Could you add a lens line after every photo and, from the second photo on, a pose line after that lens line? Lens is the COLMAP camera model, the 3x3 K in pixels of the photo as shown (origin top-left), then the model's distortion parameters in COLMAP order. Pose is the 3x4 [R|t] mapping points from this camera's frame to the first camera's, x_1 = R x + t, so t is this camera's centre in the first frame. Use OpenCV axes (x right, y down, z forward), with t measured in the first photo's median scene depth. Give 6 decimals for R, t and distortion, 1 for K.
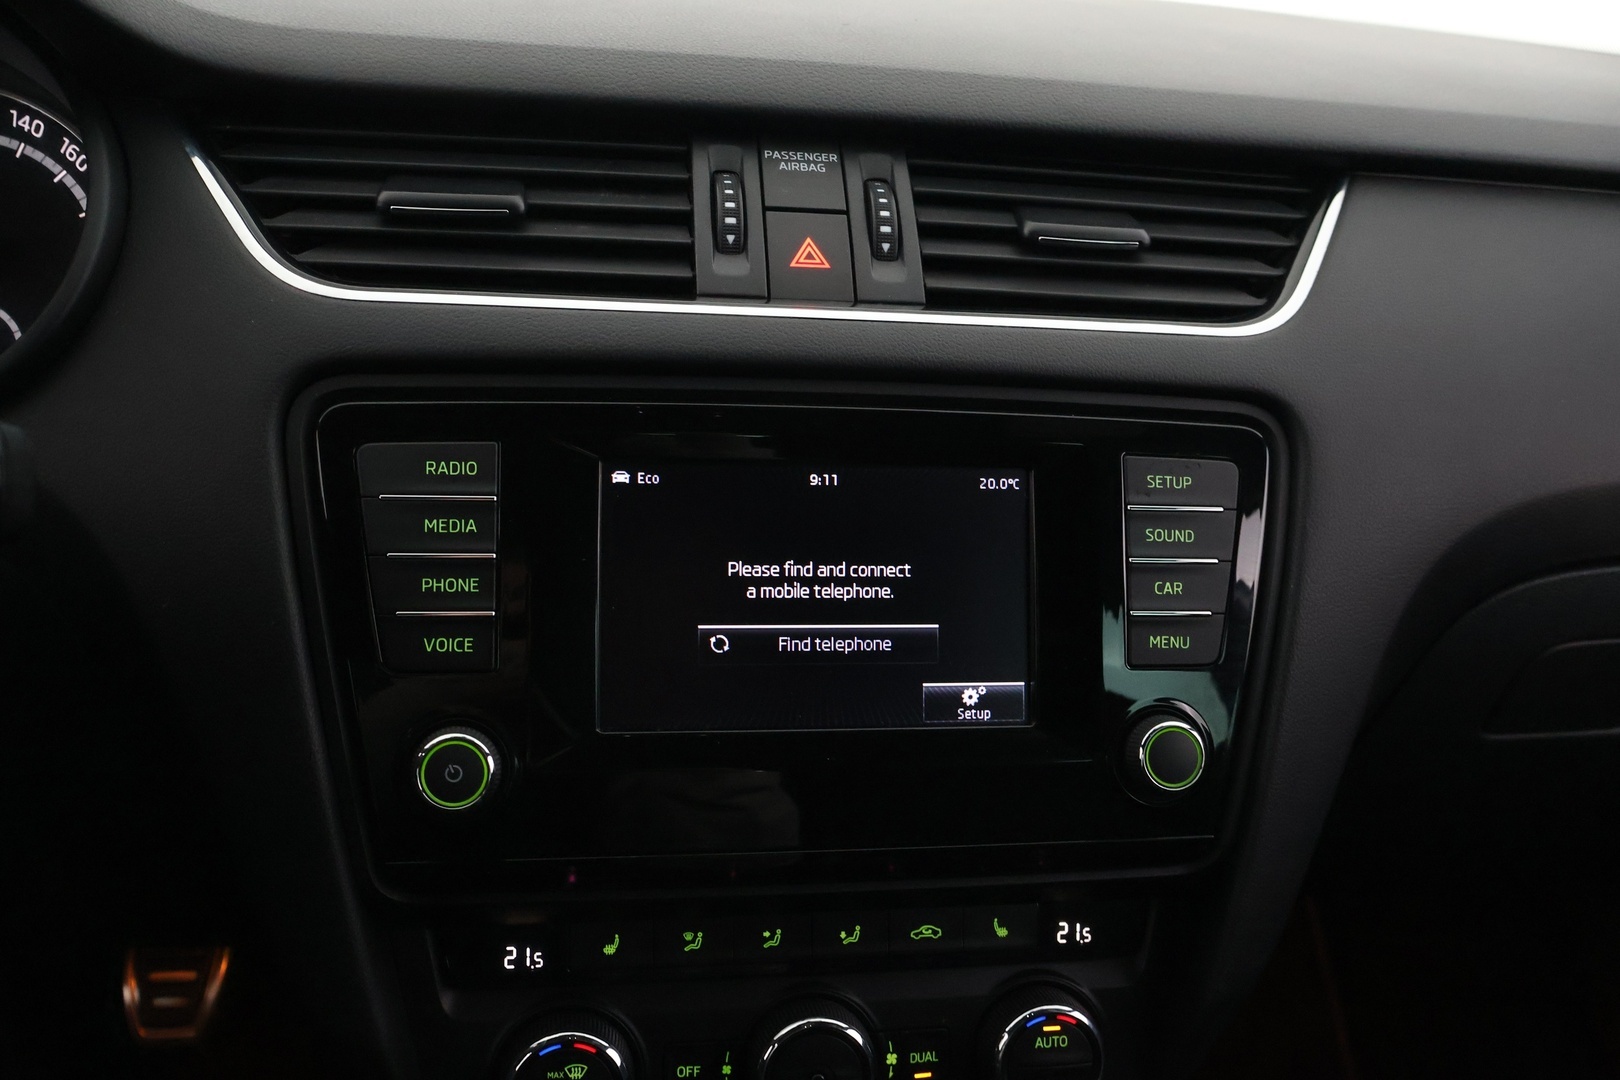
lens RADIAL K [[1323.5, 0, 813.4], [0, 1323.5, 534.8], [0, 0, 1]] dist [-0.005595, -0.012611]
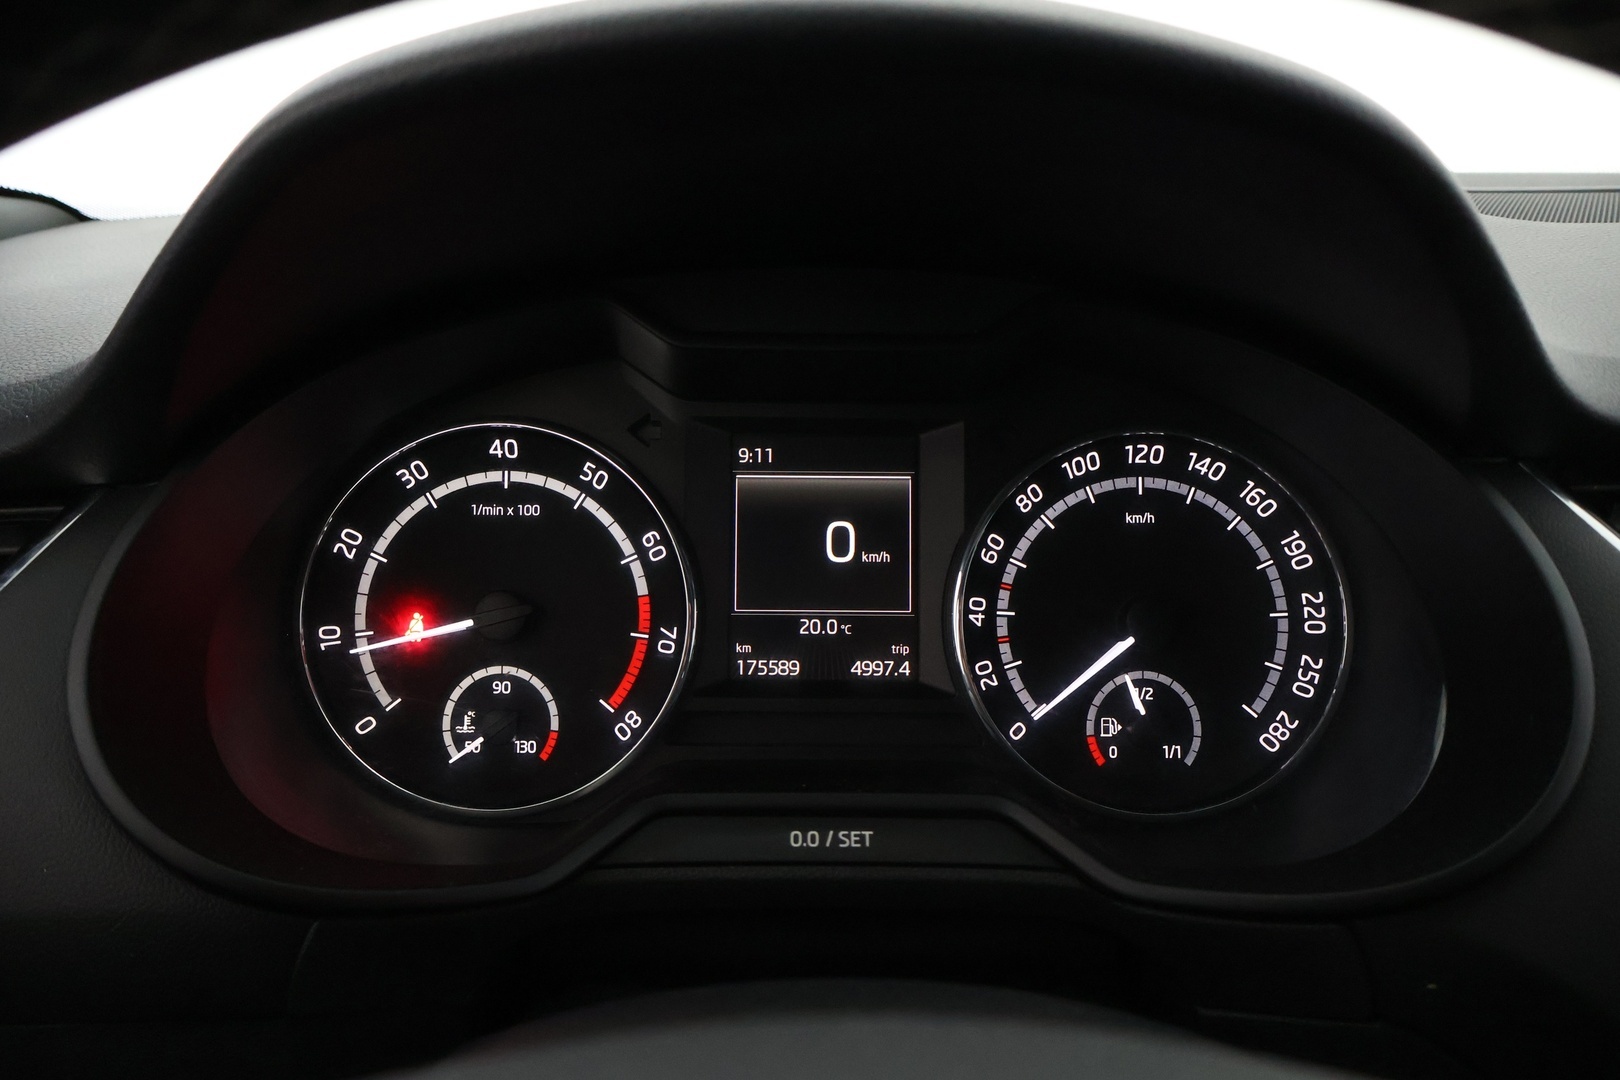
lens RADIAL K [[1323.5, 0, 808.4], [0, 1323.5, 547.2], [0, 0, 1]] dist [-0.005595, -0.012611]
pose [[0.980927, -0.028085, -0.192339, -0.751096], [0.010325, 0.995638, -0.092726, -0.198593], [0.194104, 0.088972, 0.976938, 0.116110]]
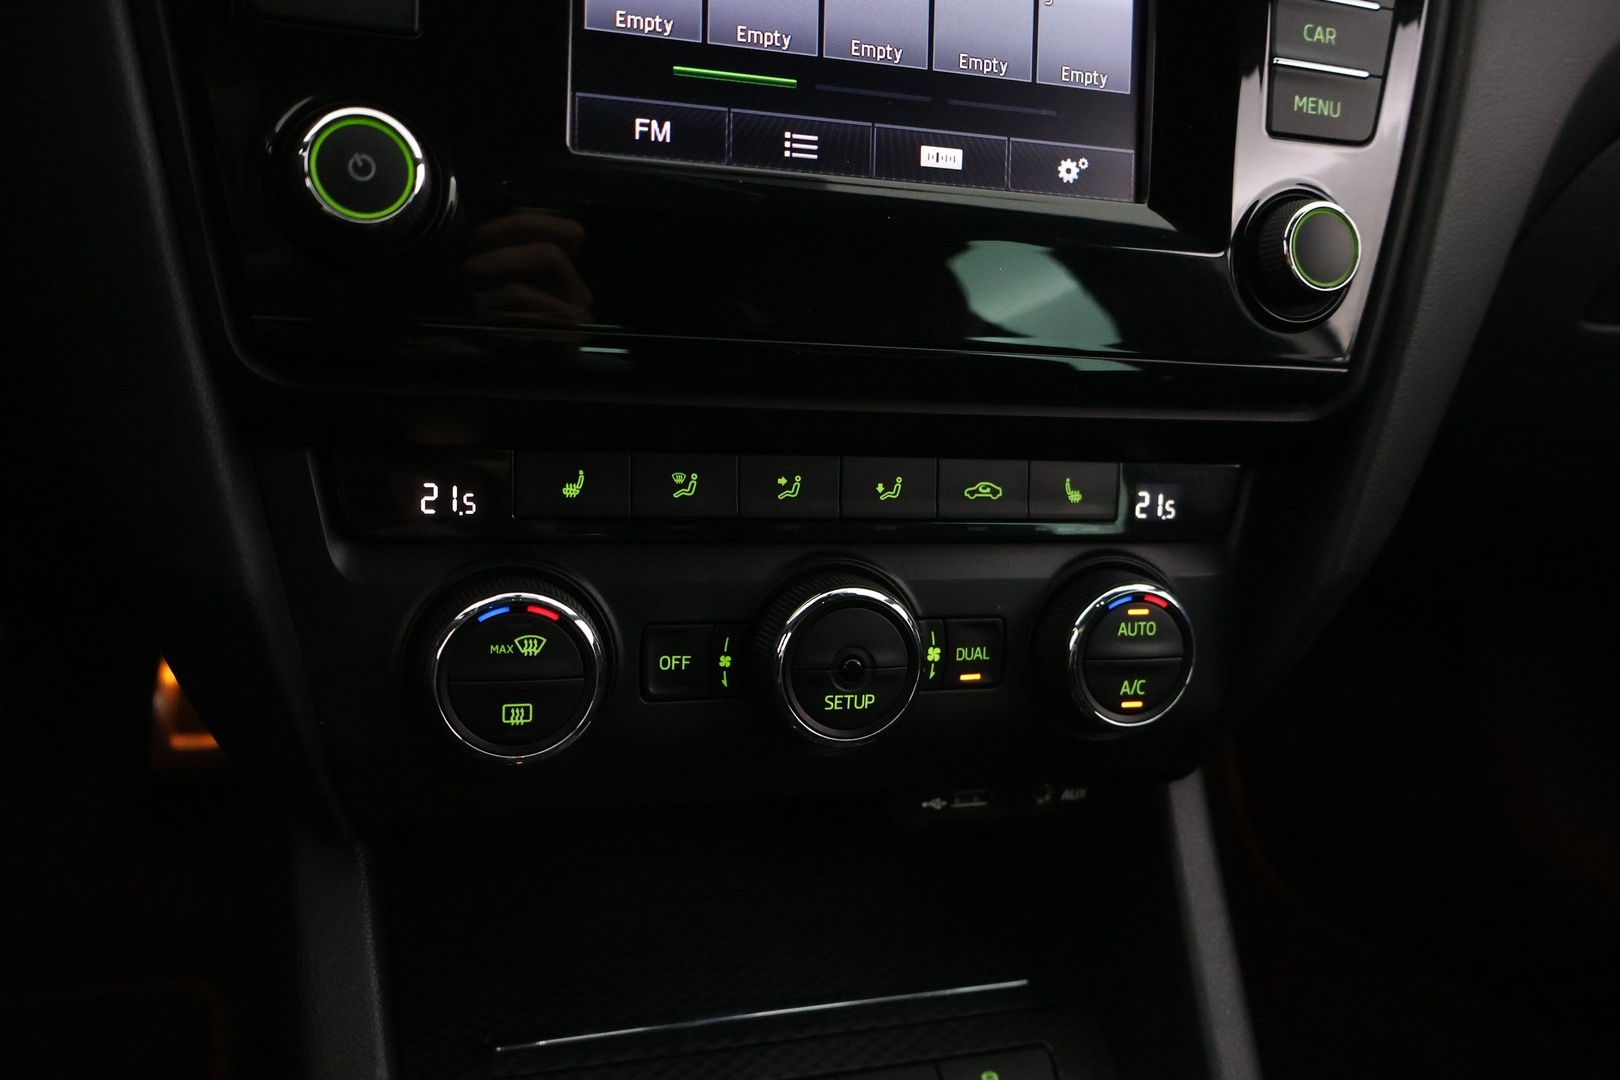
lens RADIAL K [[1323.5, 0, 804.0], [0, 1323.5, 545.5], [0, 0, 1]] dist [-0.005595, -0.012611]
pose [[0.988762, 0.010888, 0.149104, -0.131151], [-0.027377, 0.993666, 0.108988, 0.252295], [-0.146973, -0.111845, 0.982797, 0.262051]]
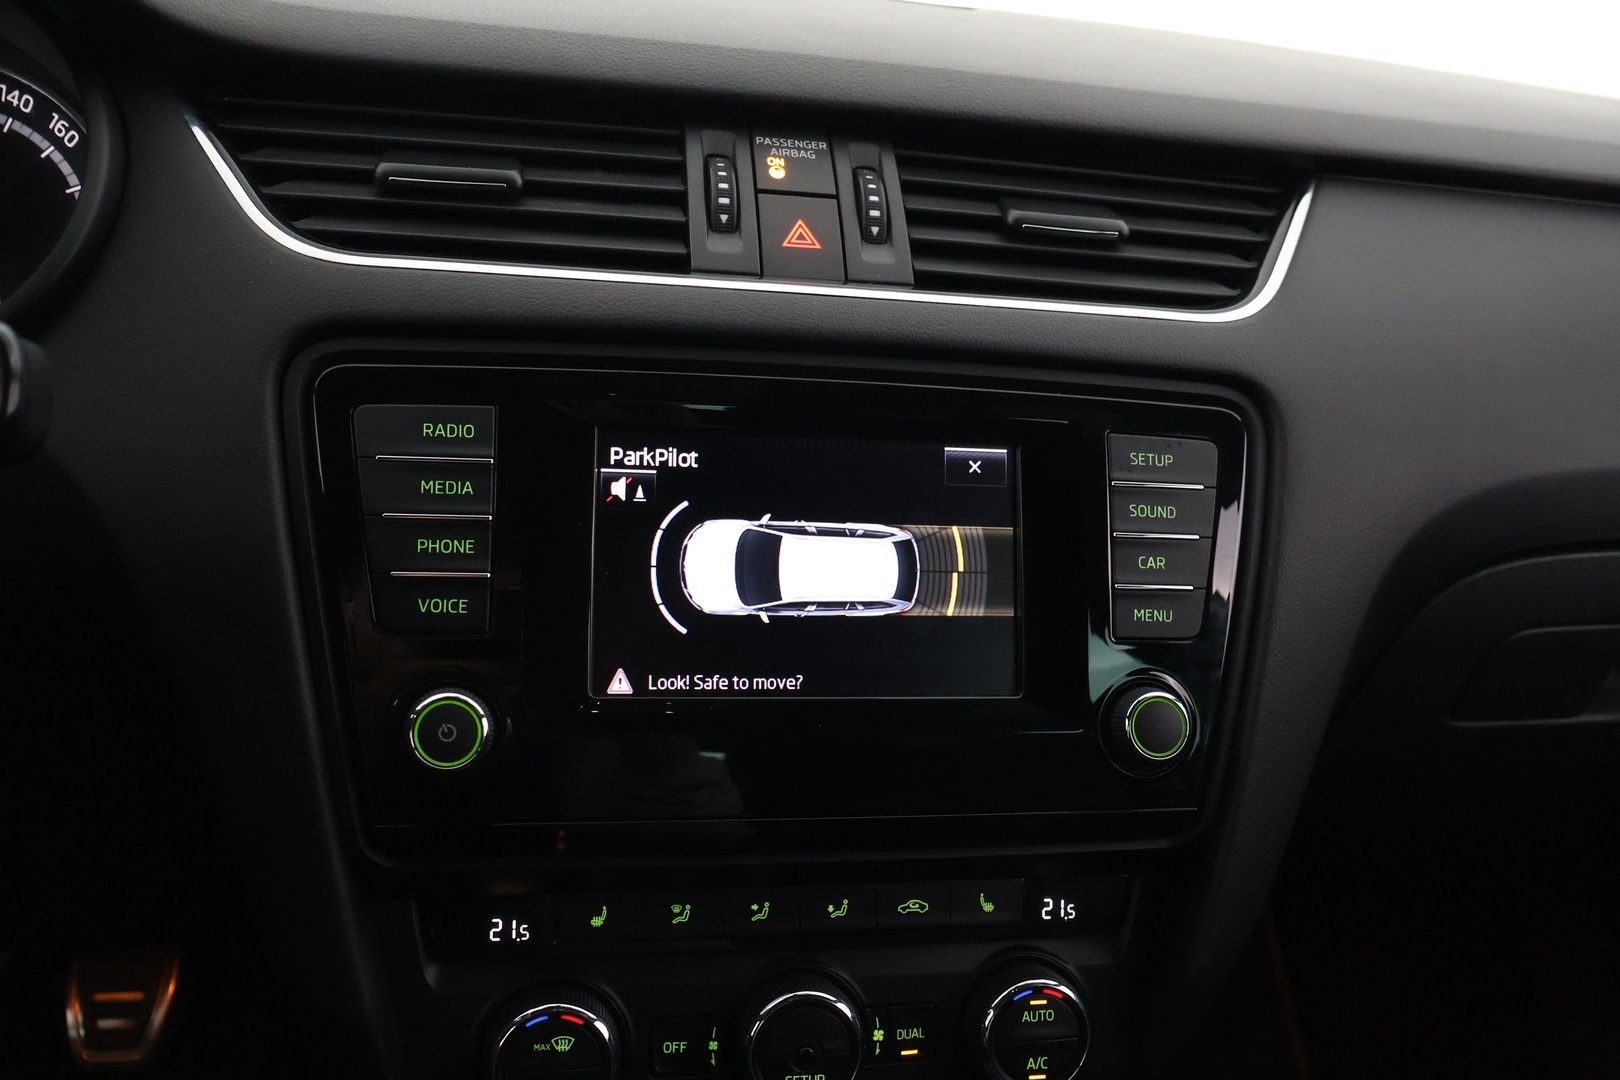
lens RADIAL K [[1323.5, 0, 810.3], [0, 1323.5, 533.1], [0, 0, 1]] dist [-0.005595, -0.012611]
pose [[0.999134, 0.008135, 0.040801, -0.035859], [-0.006322, 0.998995, -0.044368, 0.063301], [-0.041121, 0.044072, 0.998182, -0.008666]]
